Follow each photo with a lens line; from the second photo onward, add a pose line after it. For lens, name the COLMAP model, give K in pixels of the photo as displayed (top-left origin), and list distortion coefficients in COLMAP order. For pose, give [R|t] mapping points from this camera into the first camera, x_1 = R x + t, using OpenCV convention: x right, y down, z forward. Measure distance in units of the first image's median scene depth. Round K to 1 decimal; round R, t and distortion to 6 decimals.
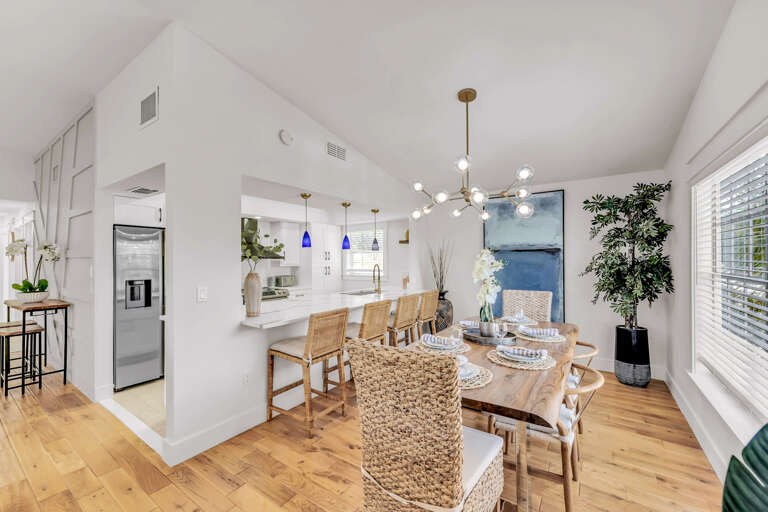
lens RADIAL K [[311.8, 0, 383.8], [0, 311.8, 256.8], [0, 0, 1]] dist [-0.003684, -0.000613]
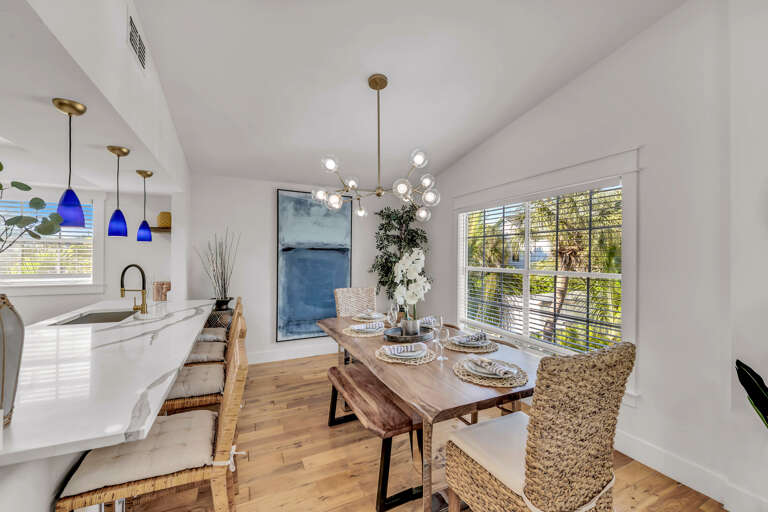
lens RADIAL K [[311.8, 0, 387.5], [0, 311.8, 257.4], [0, 0, 1]] dist [-0.003684, -0.000613]
pose [[0.481285, 0.010778, 0.876498, -0.336372], [-0.017791, 0.999839, -0.002525, 0.005542], [-0.876384, -0.014378, 0.481399, 0.326047]]
